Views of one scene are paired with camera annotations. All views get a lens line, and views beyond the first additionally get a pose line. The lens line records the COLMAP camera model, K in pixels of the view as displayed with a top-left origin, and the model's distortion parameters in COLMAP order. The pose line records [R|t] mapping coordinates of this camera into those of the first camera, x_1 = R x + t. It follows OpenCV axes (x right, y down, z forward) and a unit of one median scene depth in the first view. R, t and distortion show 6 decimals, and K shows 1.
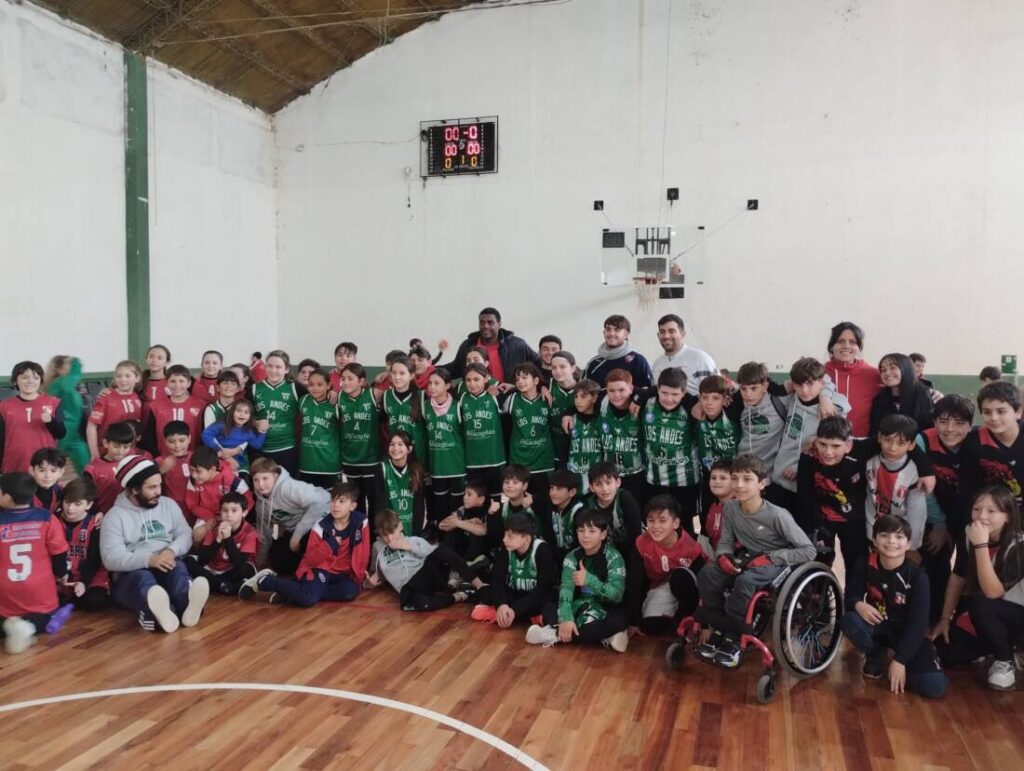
lens RADIAL K [[894.8, 0, 529.6], [0, 894.8, 384.5], [0, 0, 1]] dist [0.063462, -0.109755]
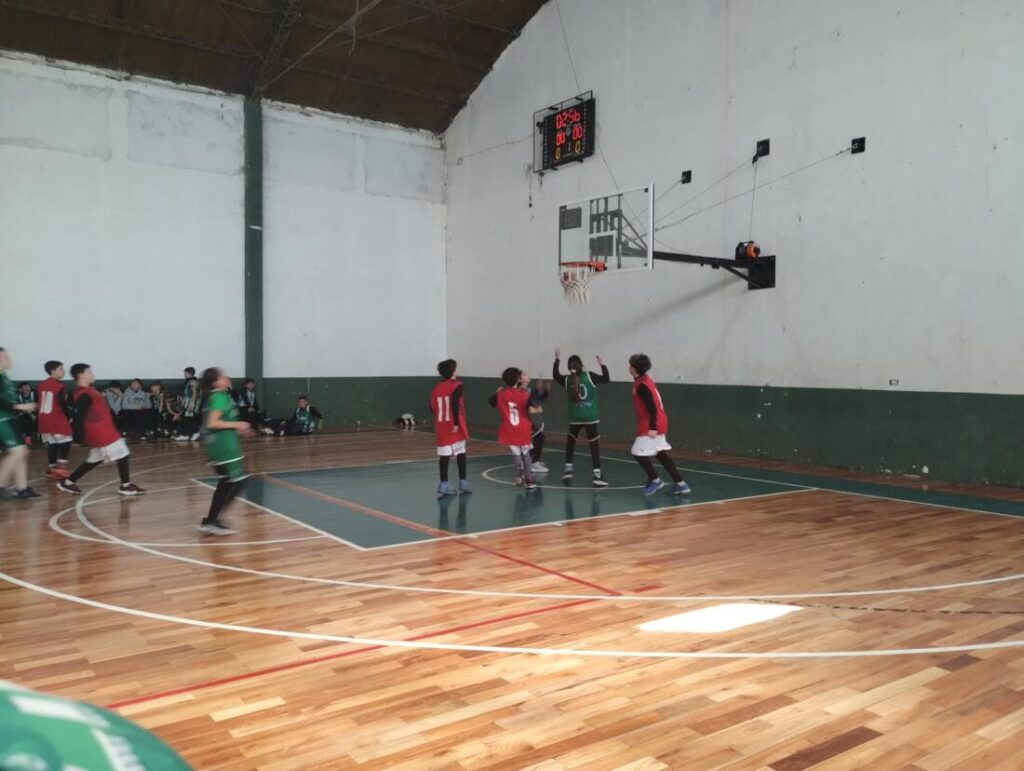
lens RADIAL K [[894.8, 0, 529.6], [0, 894.8, 384.5], [0, 0, 1]] dist [0.063462, -0.109755]
pose [[0.770212, 0.010869, -0.637695, 0.468244], [-0.025063, 0.999598, -0.013235, -0.000858], [0.637295, 0.026176, 0.770175, 0.291588]]
